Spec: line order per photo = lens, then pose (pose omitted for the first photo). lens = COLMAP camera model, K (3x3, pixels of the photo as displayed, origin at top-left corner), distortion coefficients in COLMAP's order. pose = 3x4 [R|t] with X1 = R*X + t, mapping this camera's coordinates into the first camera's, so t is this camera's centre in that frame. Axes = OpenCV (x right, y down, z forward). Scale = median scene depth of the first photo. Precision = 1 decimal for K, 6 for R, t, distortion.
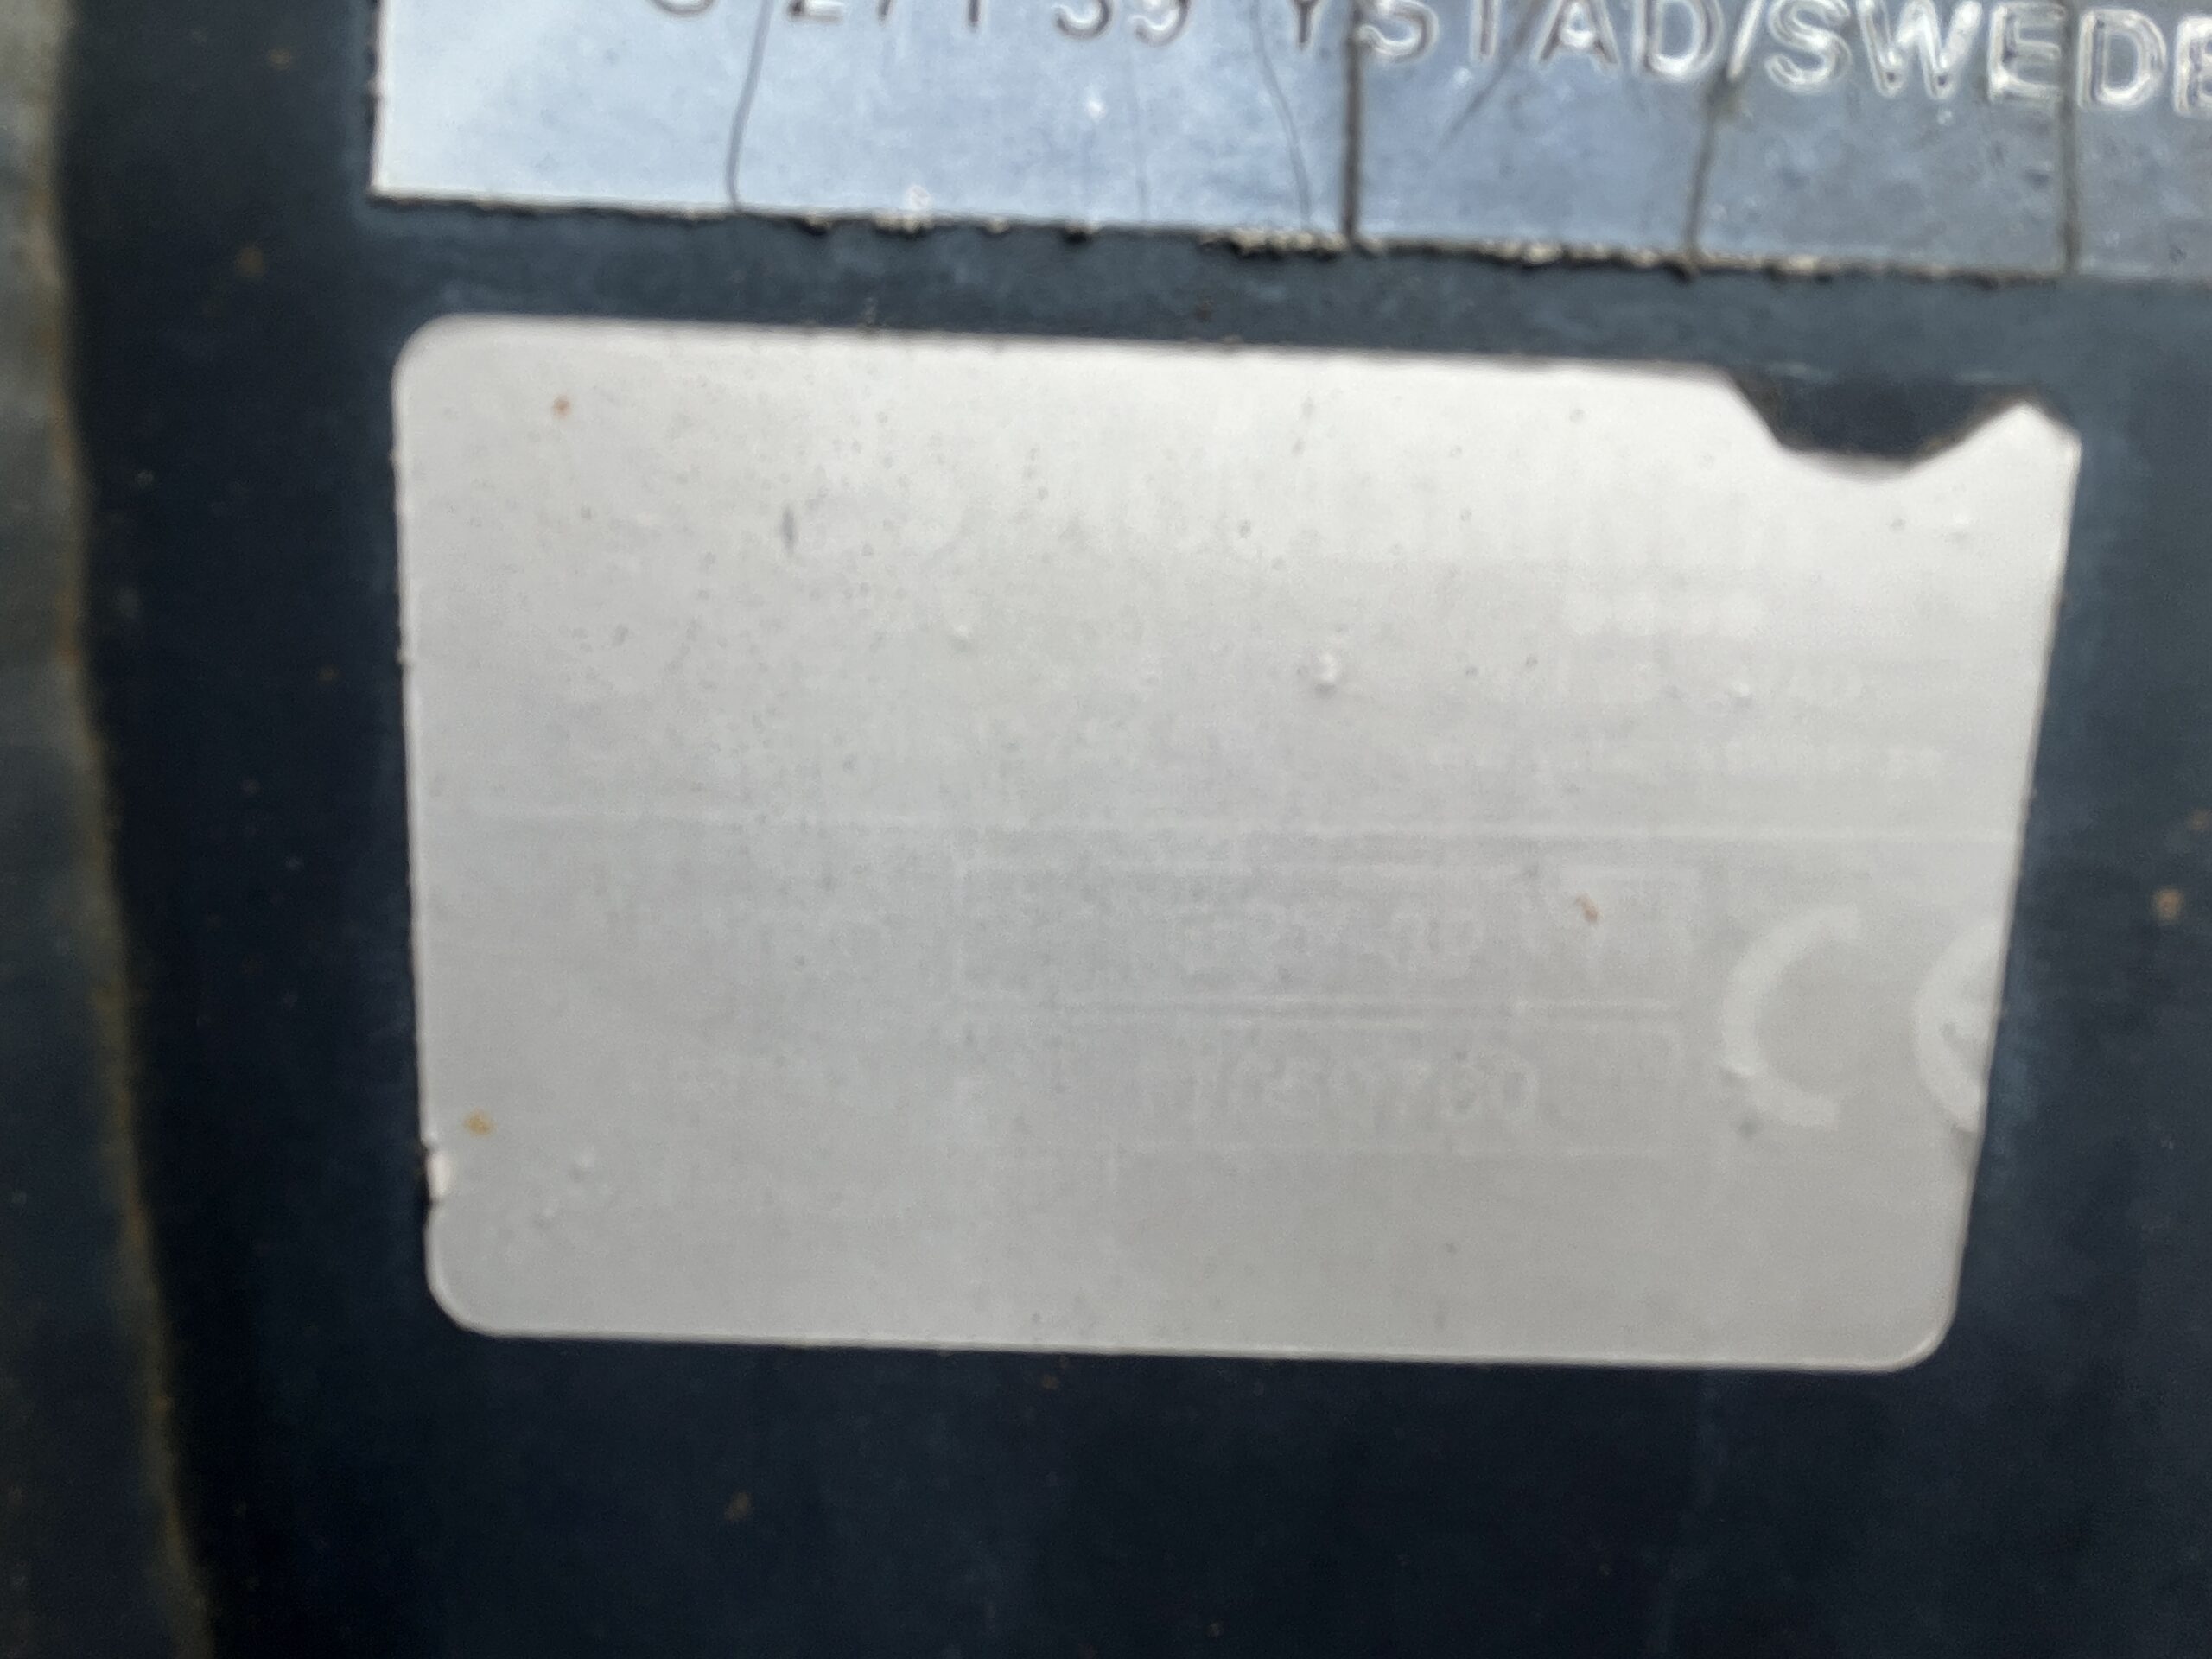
lens RADIAL K [[1247.5, 0, 1106.0], [0, 1247.5, 829.5], [0, 0, 1]] dist [-0.001813, -0.000519]
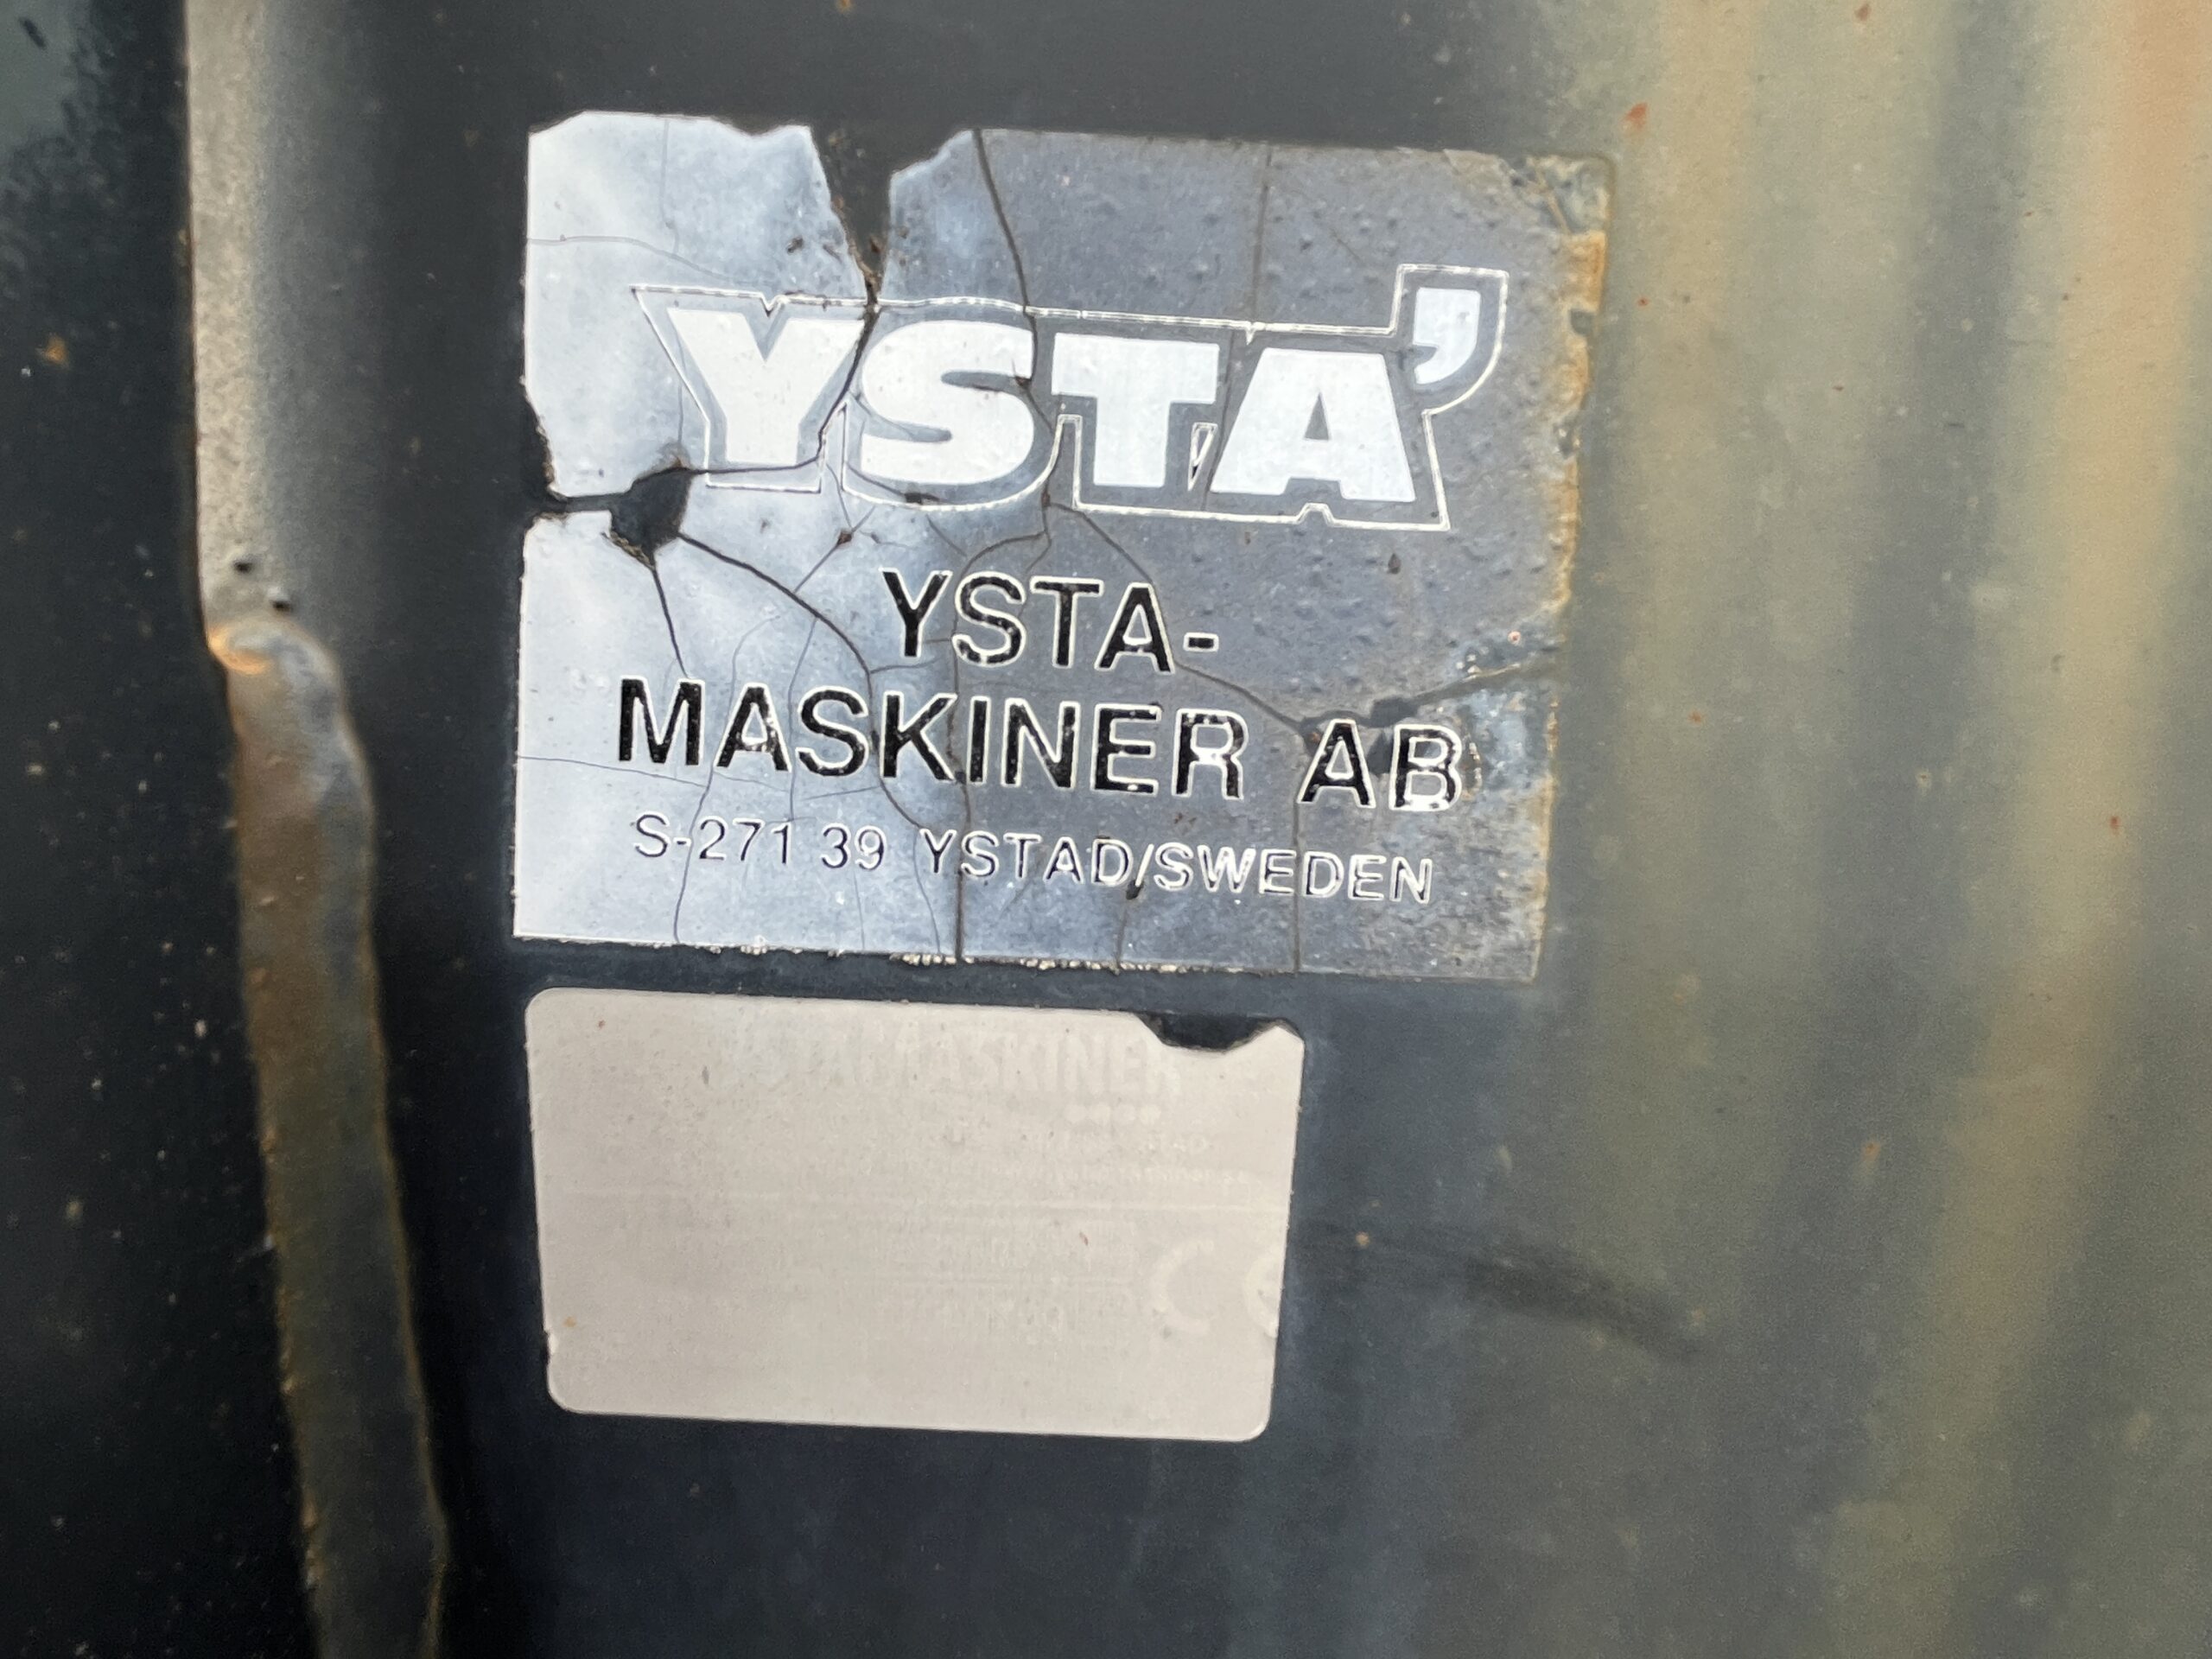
lens RADIAL K [[1247.5, 0, 1106.0], [0, 1247.5, 829.5], [0, 0, 1]] dist [-0.001813, -0.000519]
pose [[0.999786, 0.016075, -0.013011, 0.473026], [-0.014756, 0.995286, 0.095855, -0.900039], [0.014490, -0.095643, 0.995310, -1.133864]]
